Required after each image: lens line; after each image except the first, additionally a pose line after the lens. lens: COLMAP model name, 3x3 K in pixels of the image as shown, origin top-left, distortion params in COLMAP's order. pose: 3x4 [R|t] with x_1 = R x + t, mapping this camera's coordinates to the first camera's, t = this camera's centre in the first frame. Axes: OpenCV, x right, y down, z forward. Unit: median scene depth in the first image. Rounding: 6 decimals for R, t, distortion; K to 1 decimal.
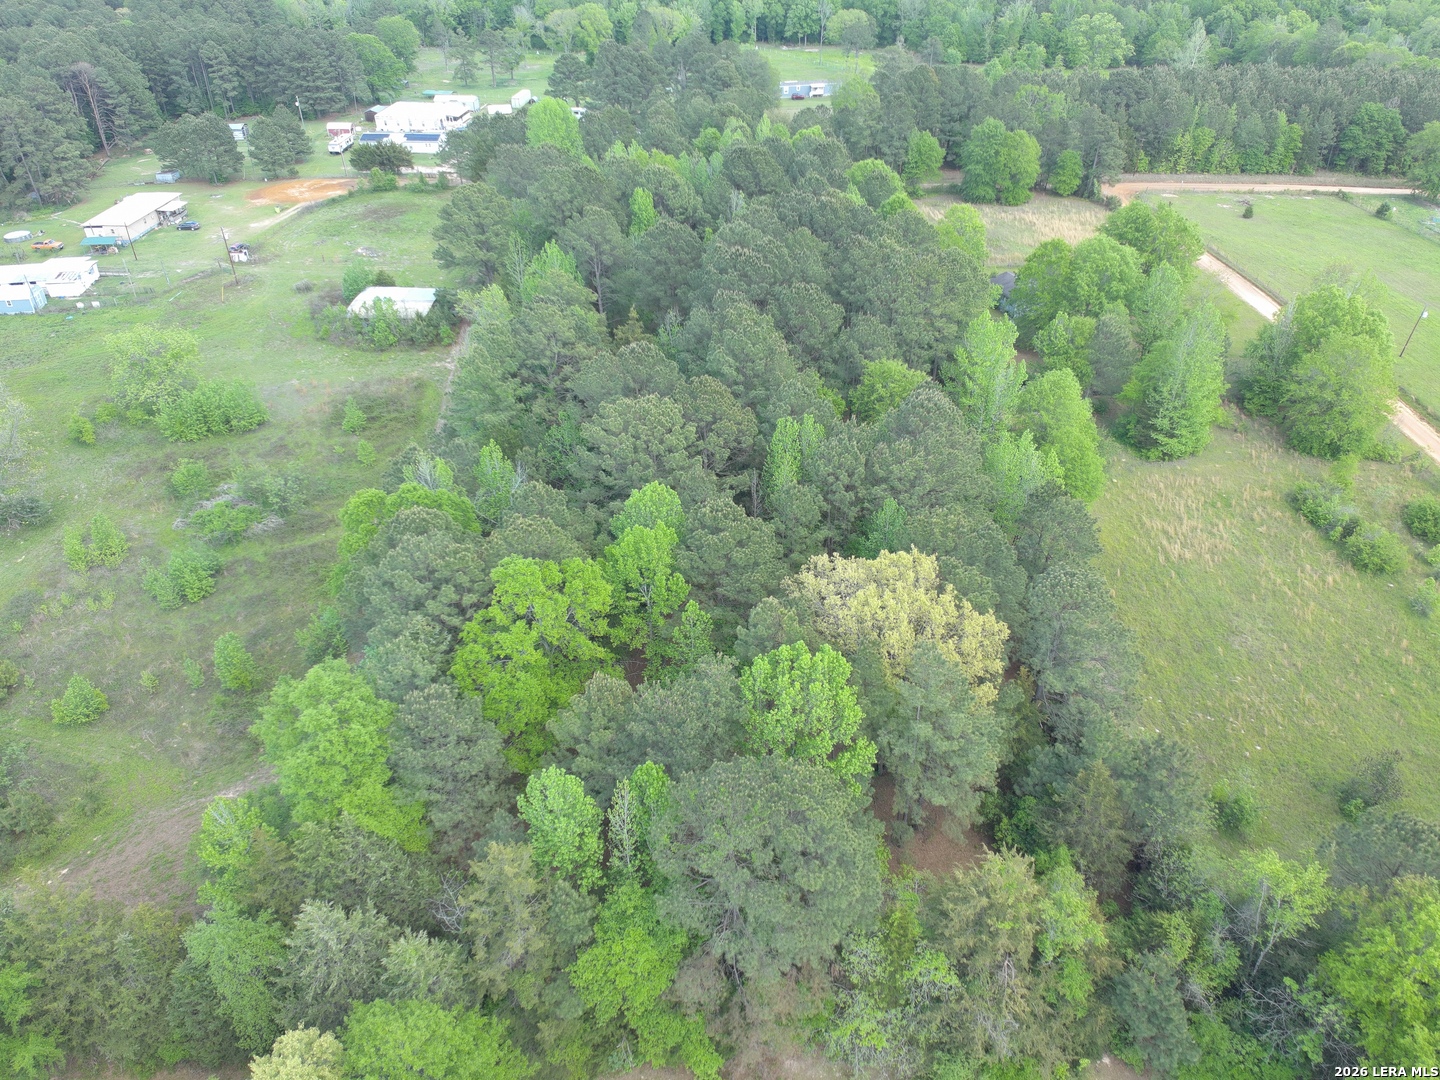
lens RADIAL K [[1040.8, 0, 715.5], [0, 1040.8, 541.4], [0, 0, 1]] dist [0.158324, -0.207745]
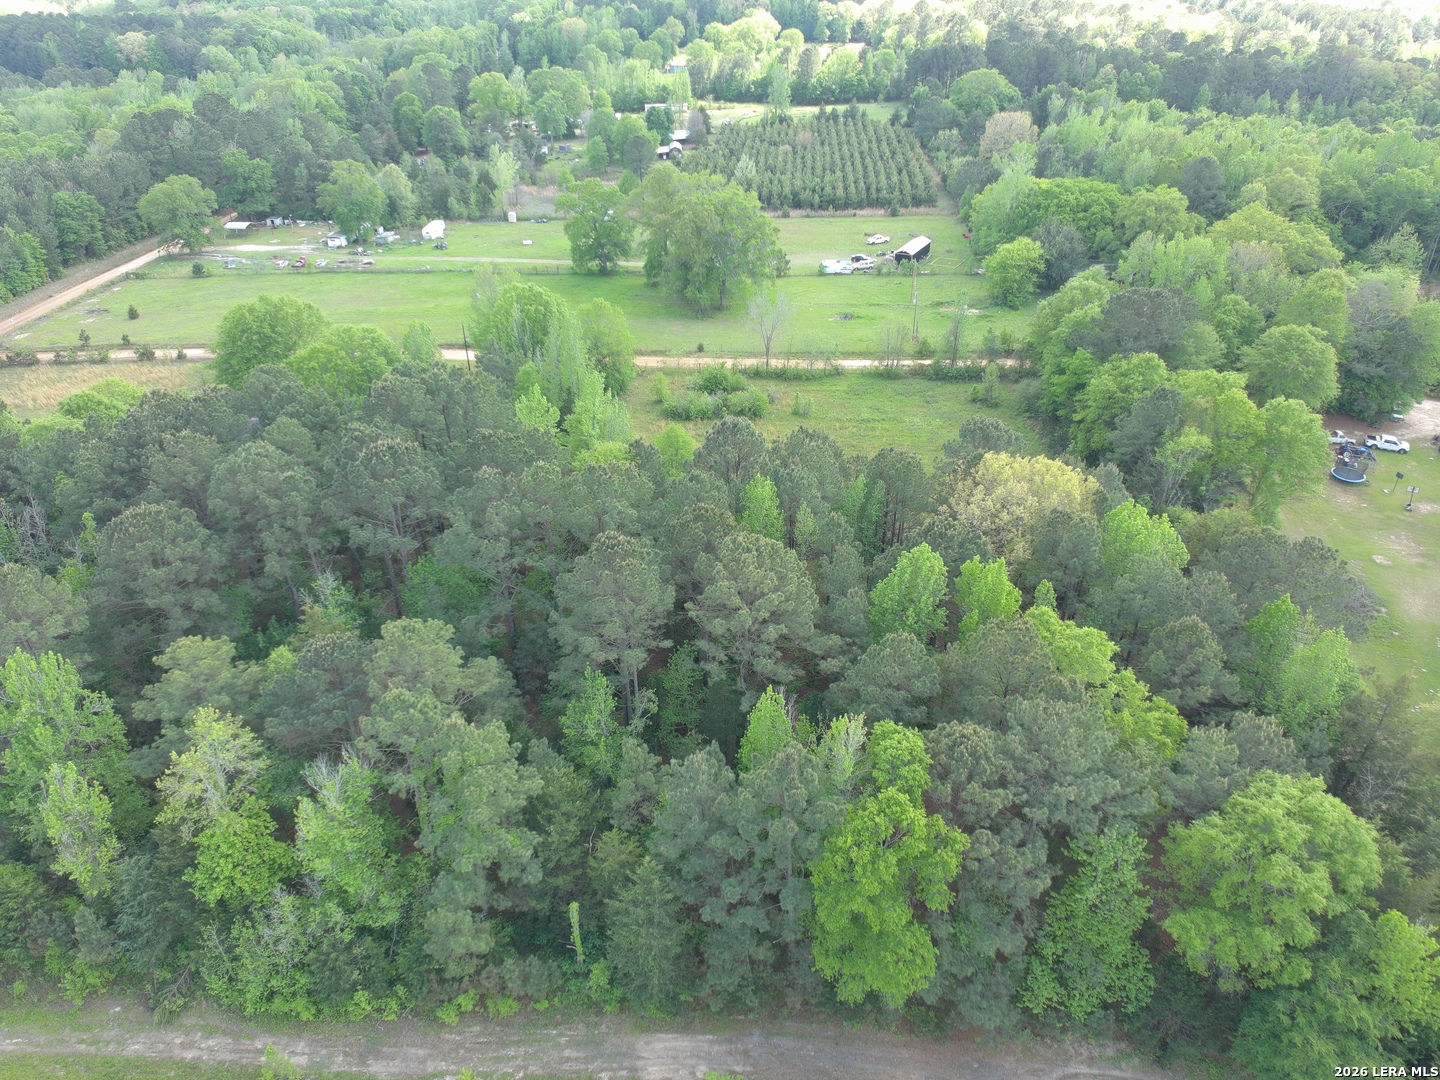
lens RADIAL K [[1040.8, 0, 715.5], [0, 1040.8, 541.4], [0, 0, 1]] dist [0.158324, -0.207745]
pose [[0.147602, -0.515874, 0.843853, -0.499366], [0.580230, 0.736116, 0.348520, -0.264159], [-0.800966, 0.438187, 0.407978, 0.388502]]
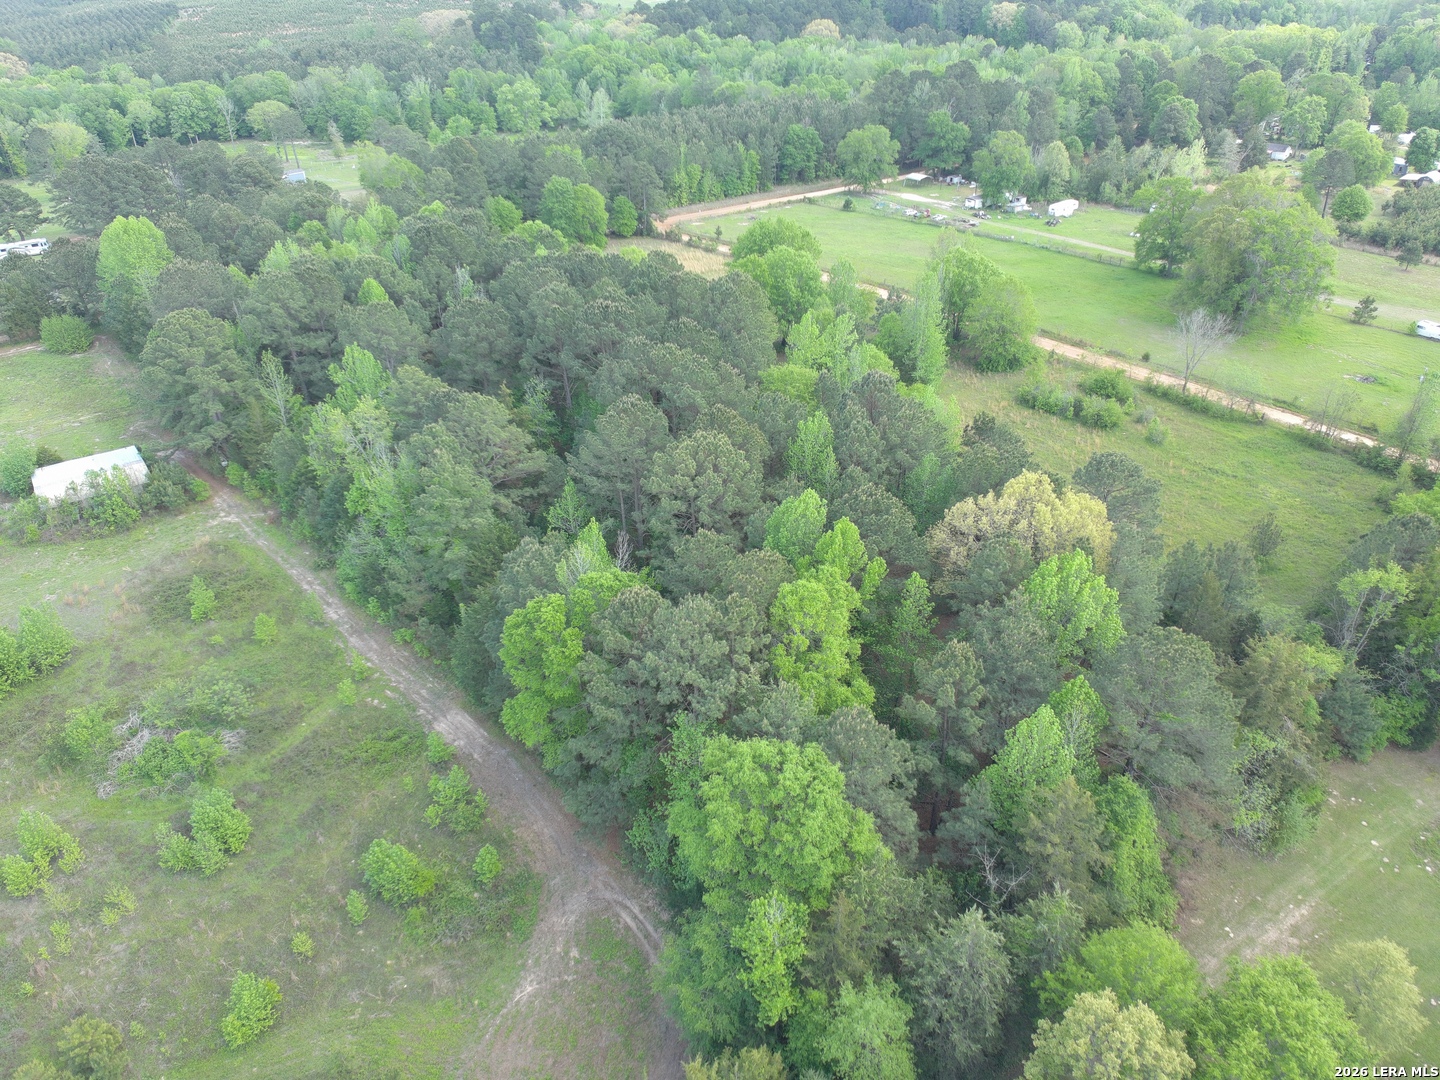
lens RADIAL K [[1040.8, 0, 715.5], [0, 1040.8, 541.4], [0, 0, 1]] dist [0.158324, -0.207745]
pose [[0.798959, -0.316347, 0.511458, -0.405126], [0.348675, 0.936603, 0.034635, -0.045946], [-0.489990, 0.150661, 0.858610, 0.078951]]
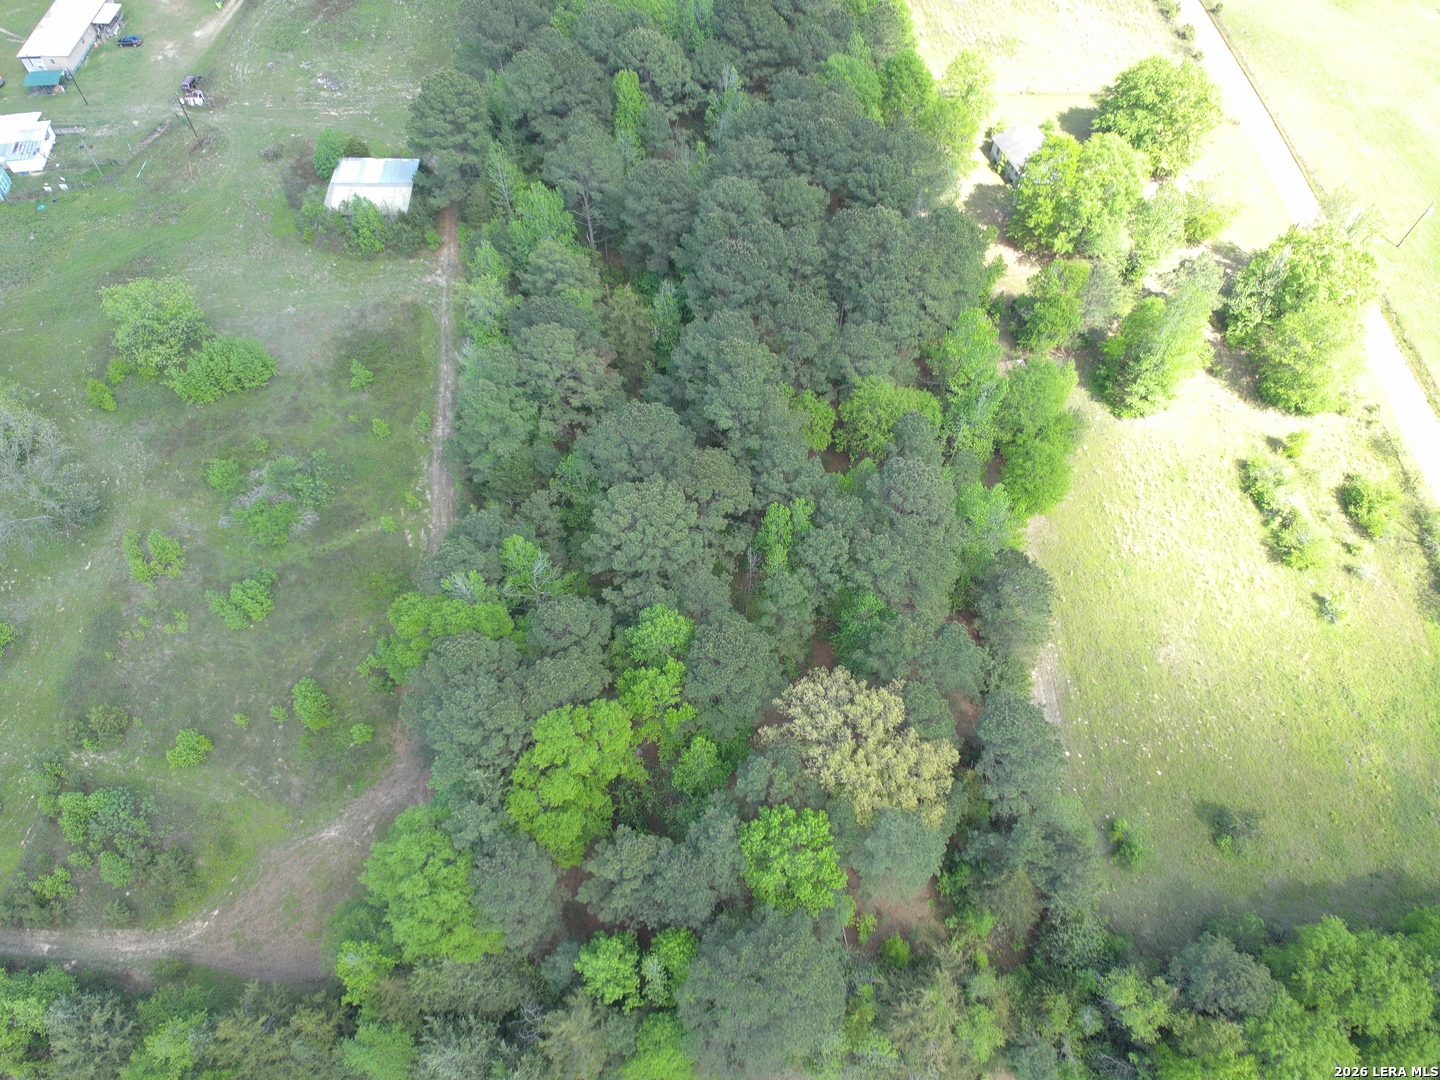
lens RADIAL K [[1040.8, 0, 715.5], [0, 1040.8, 541.4], [0, 0, 1]] dist [0.158324, -0.207745]
pose [[0.999860, -0.015735, 0.005730, -0.004083], [0.012366, 0.924536, 0.380893, -0.333481], [-0.011291, -0.380769, 0.924601, -0.017691]]
